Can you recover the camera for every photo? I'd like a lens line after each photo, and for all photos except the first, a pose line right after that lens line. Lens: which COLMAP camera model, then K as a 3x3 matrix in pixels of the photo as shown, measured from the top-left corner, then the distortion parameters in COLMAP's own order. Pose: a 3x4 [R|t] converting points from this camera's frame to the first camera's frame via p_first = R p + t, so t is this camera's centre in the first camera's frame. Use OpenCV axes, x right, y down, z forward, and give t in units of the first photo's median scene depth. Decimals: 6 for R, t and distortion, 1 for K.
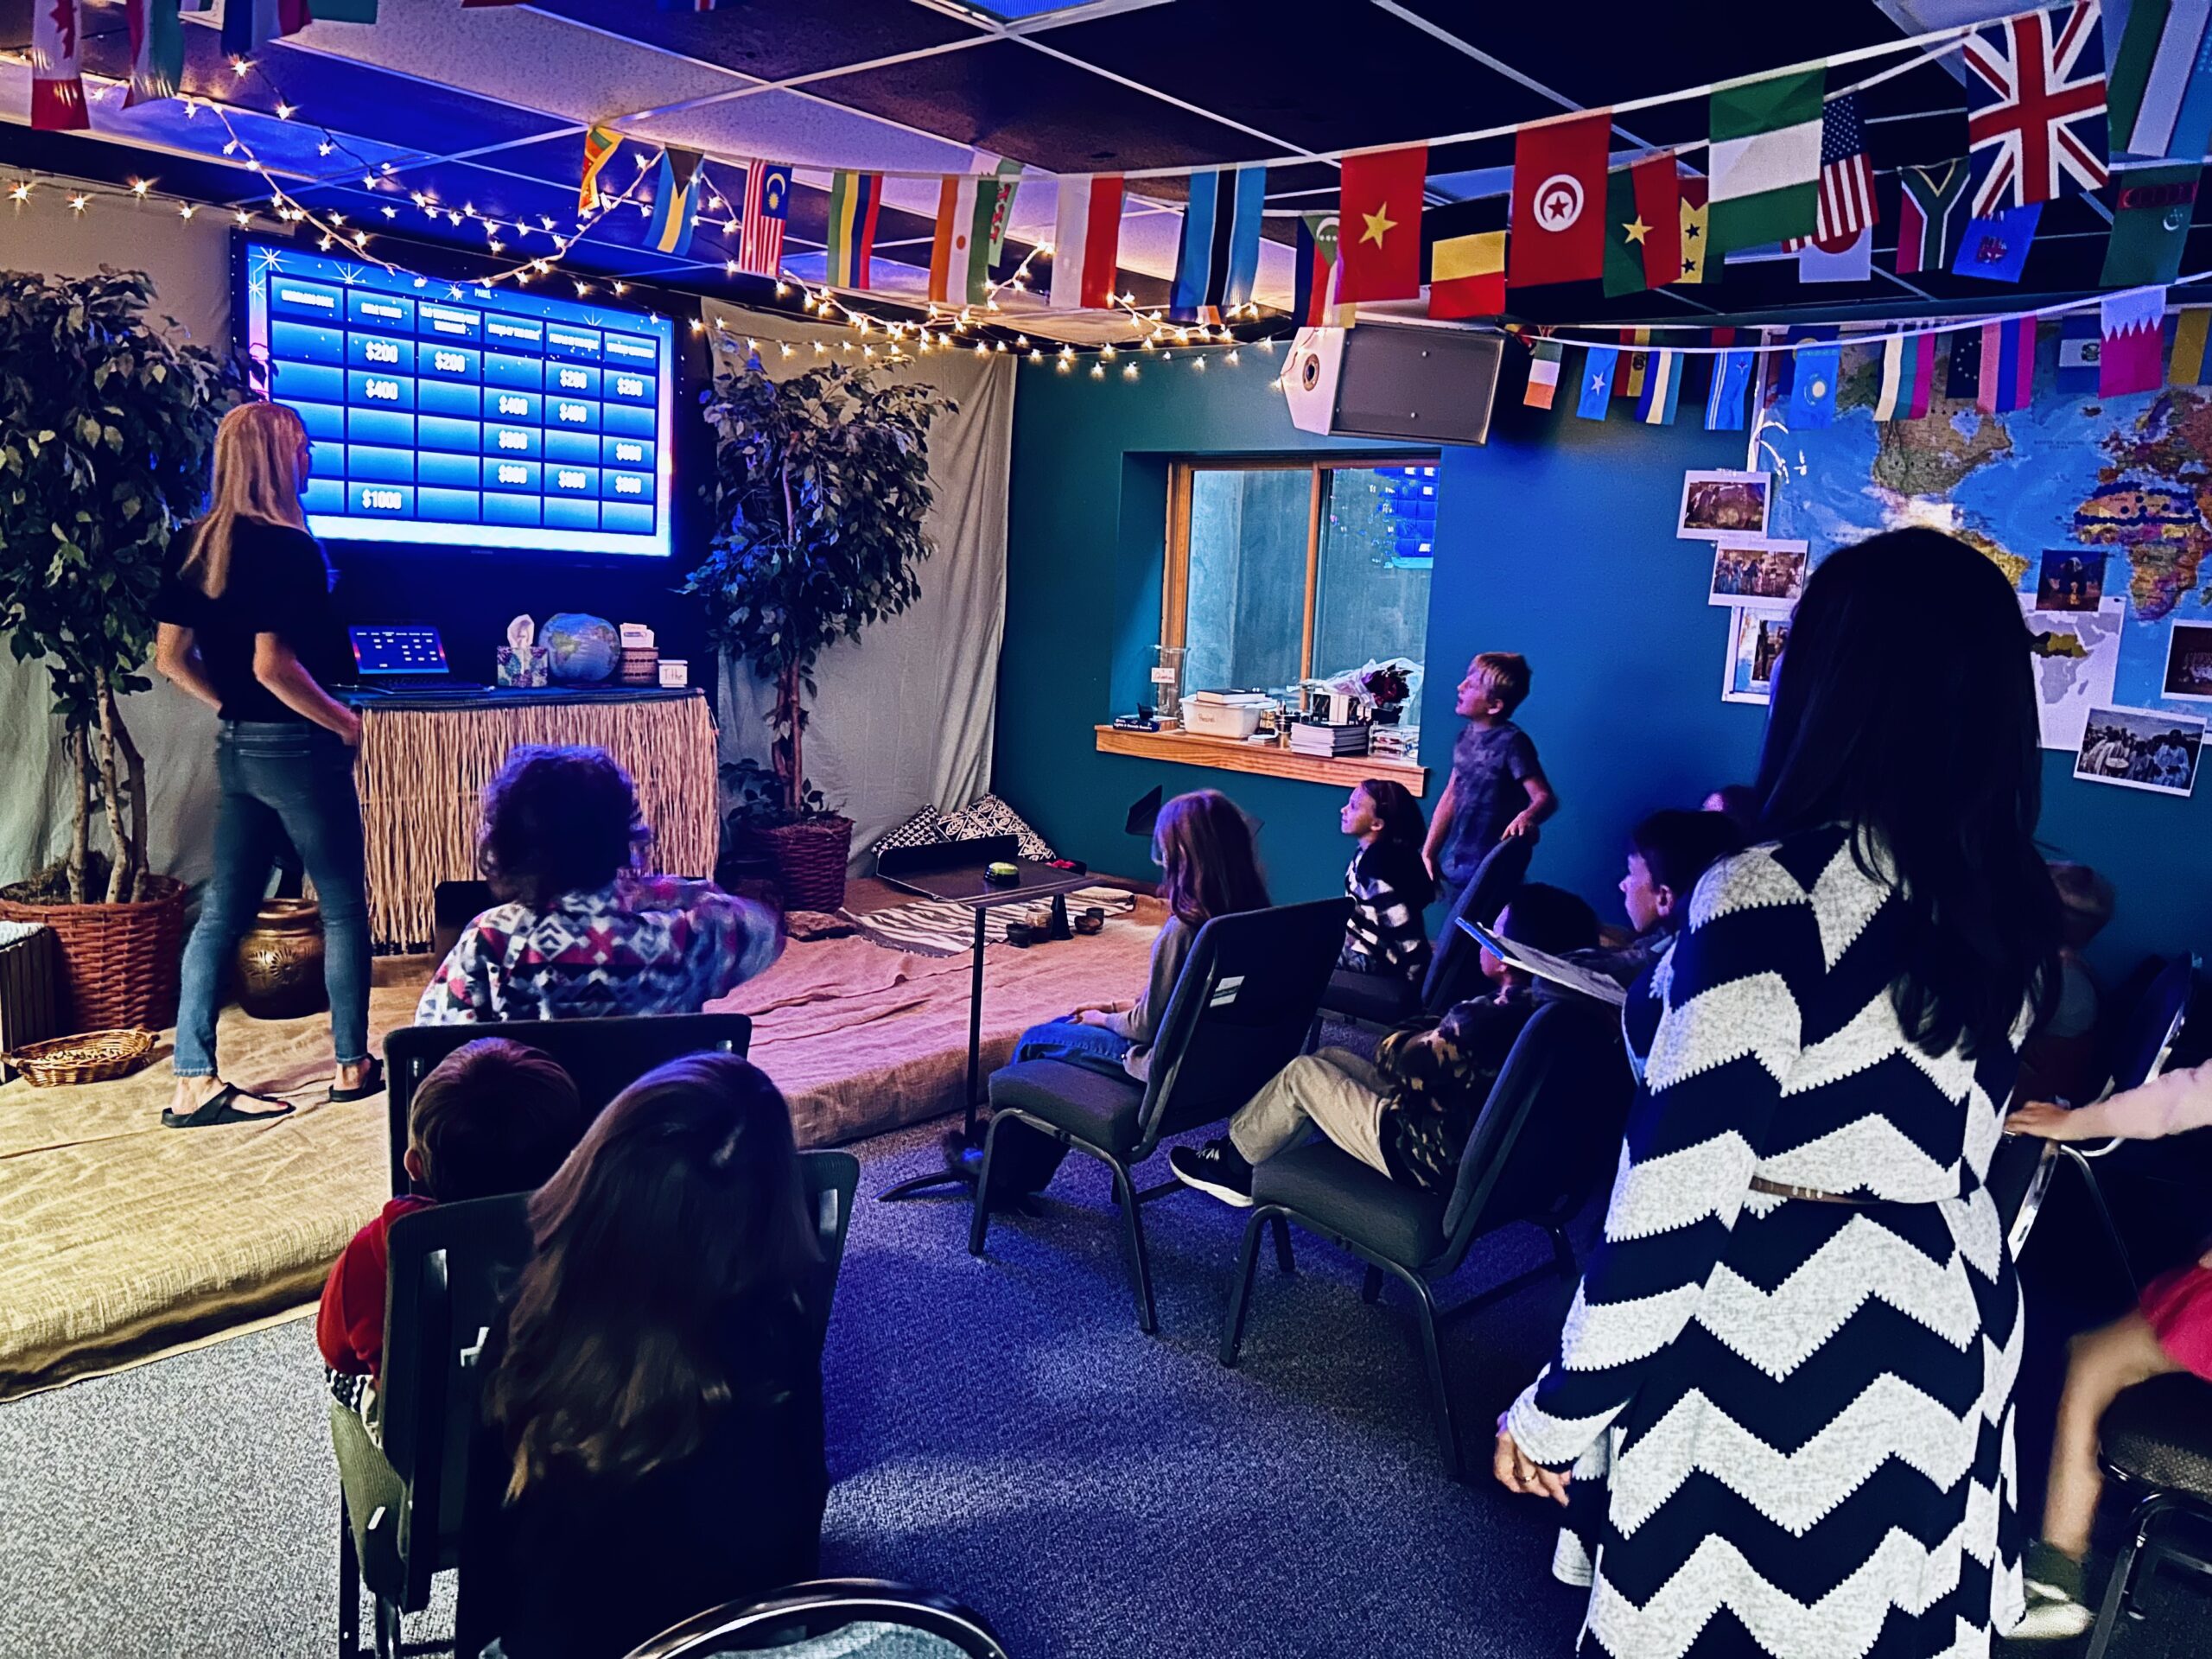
lens RADIAL K [[1663.6, 0, 1106.0], [0, 1663.6, 829.5], [0, 0, 1]] dist [0.027093, -0.028734]
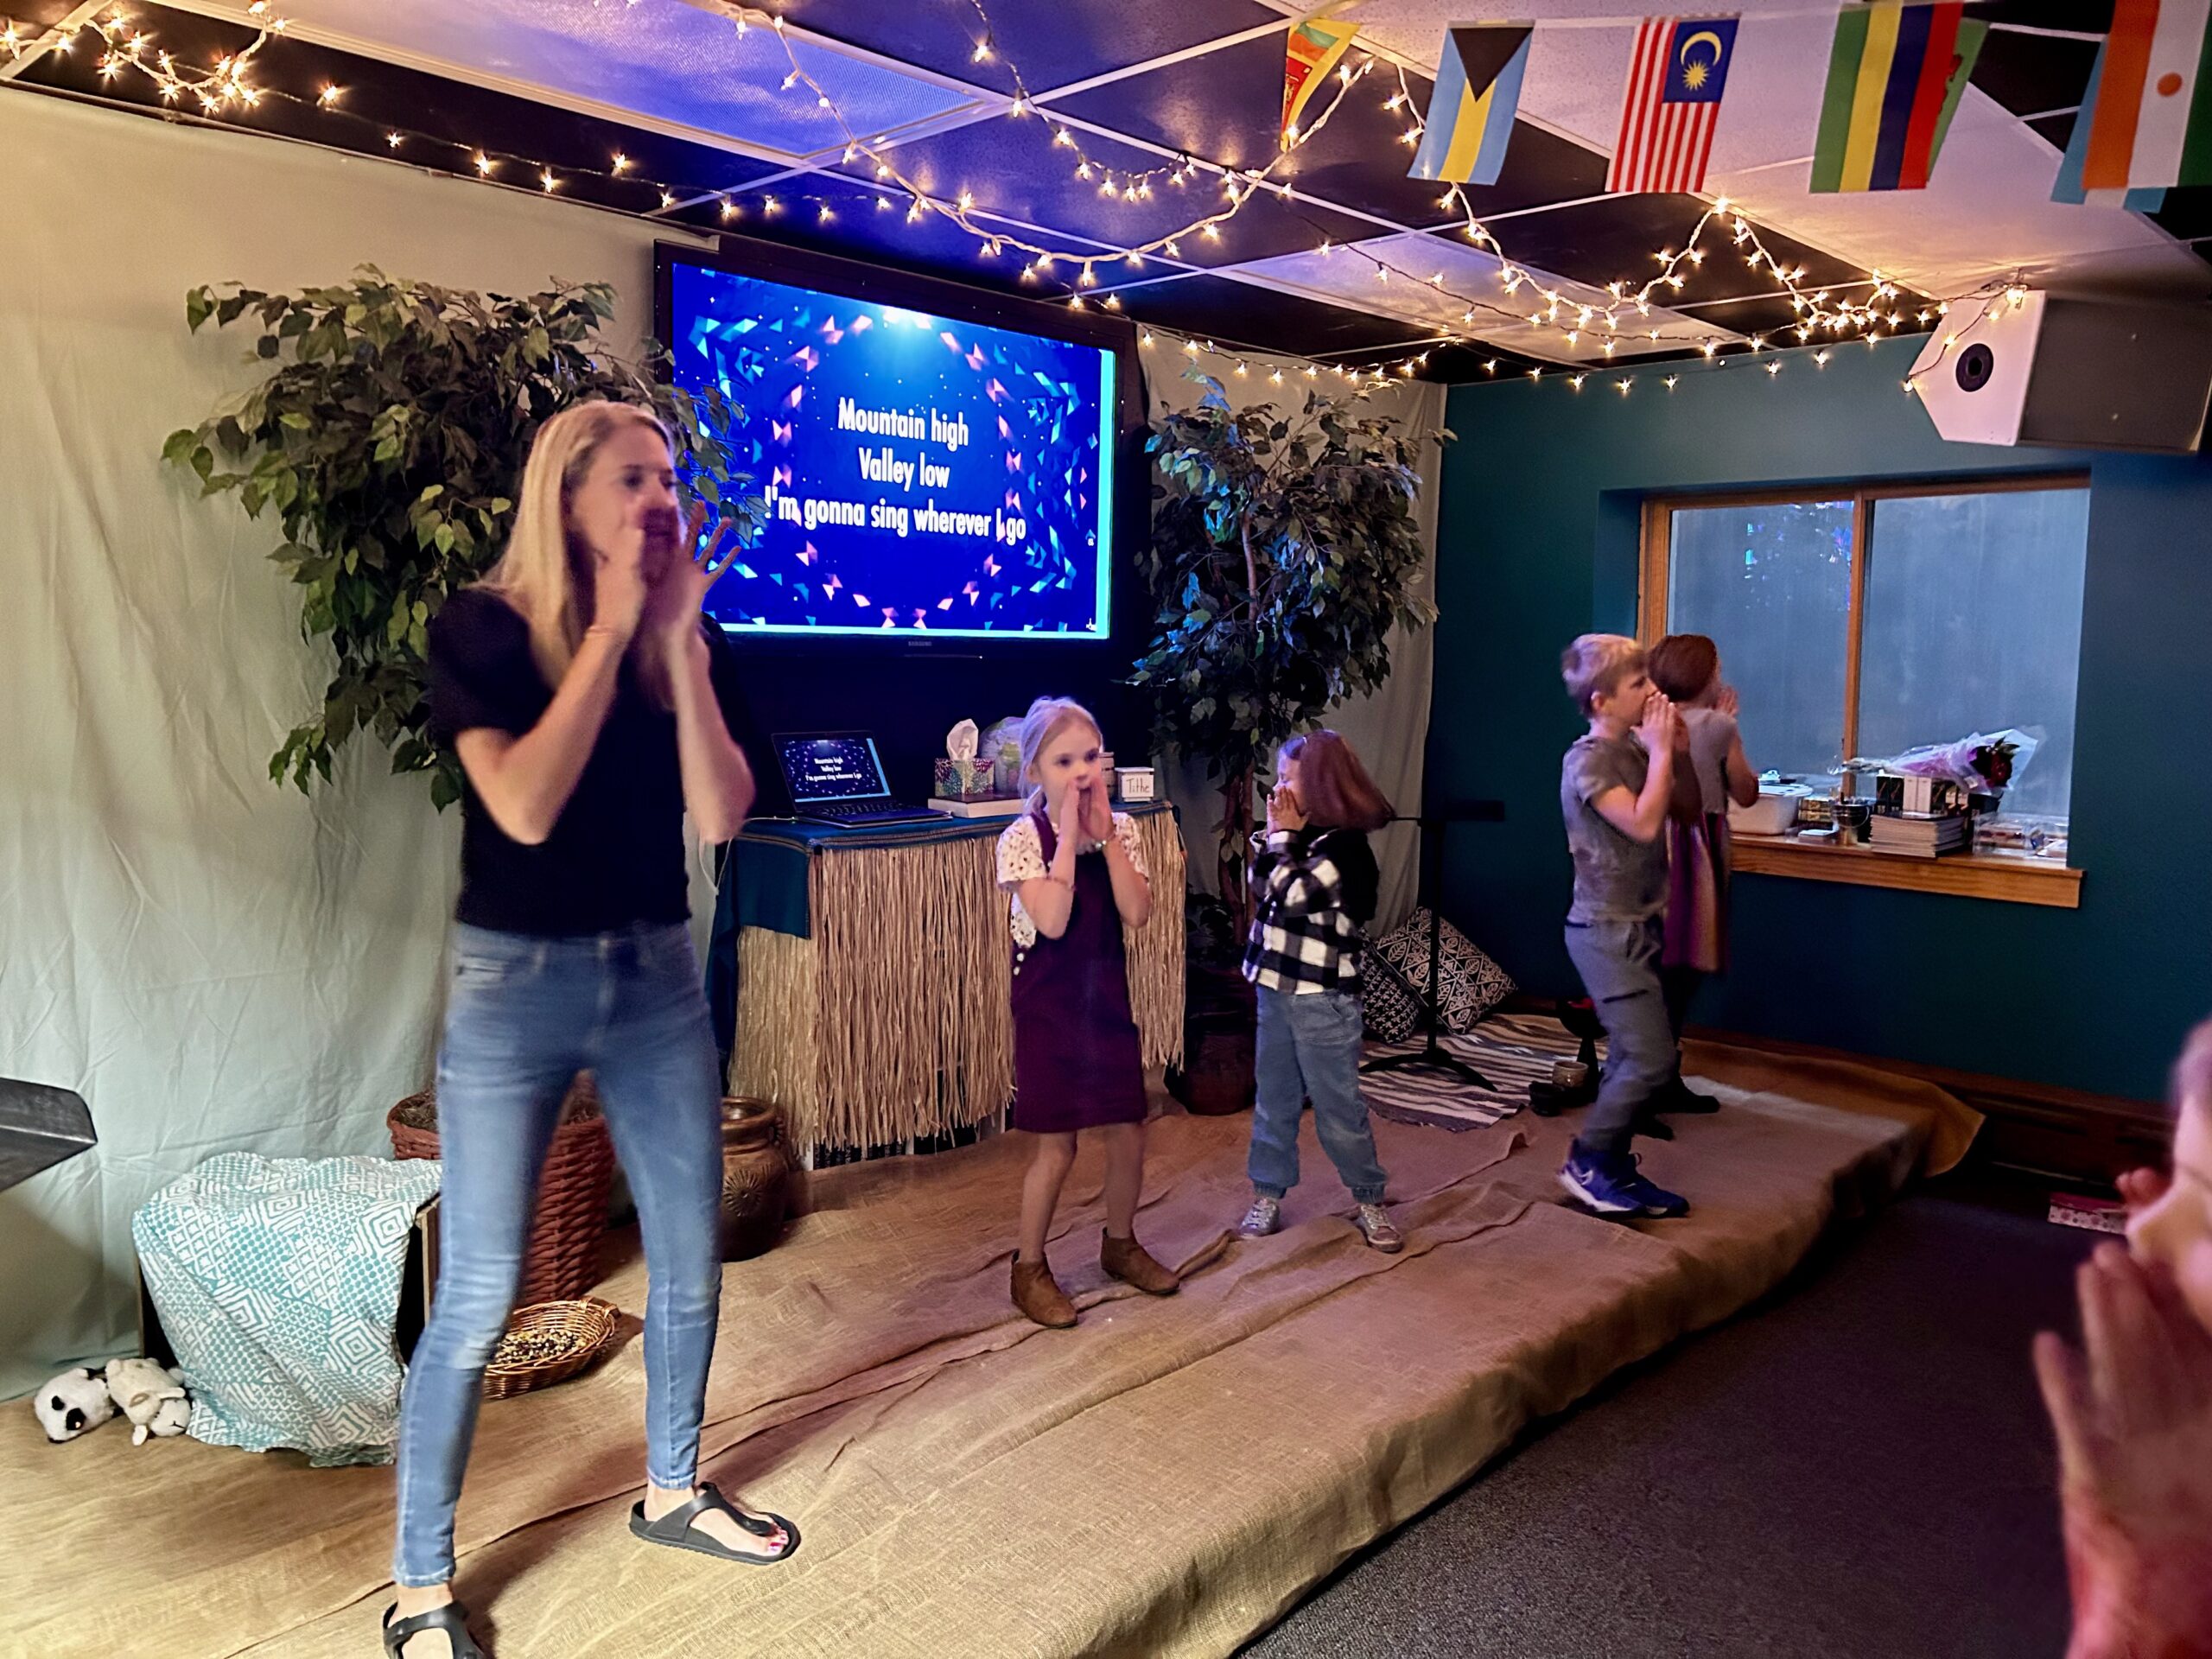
lens RADIAL K [[1667.1, 0, 1106.0], [0, 1667.1, 829.5], [0, 0, 1]] dist [0.087476, -0.162842]
pose [[0.997504, -0.032605, -0.062625, -0.255626], [0.029840, 0.998560, -0.044587, -0.041605], [0.063988, 0.042607, 0.997041, 0.226882]]
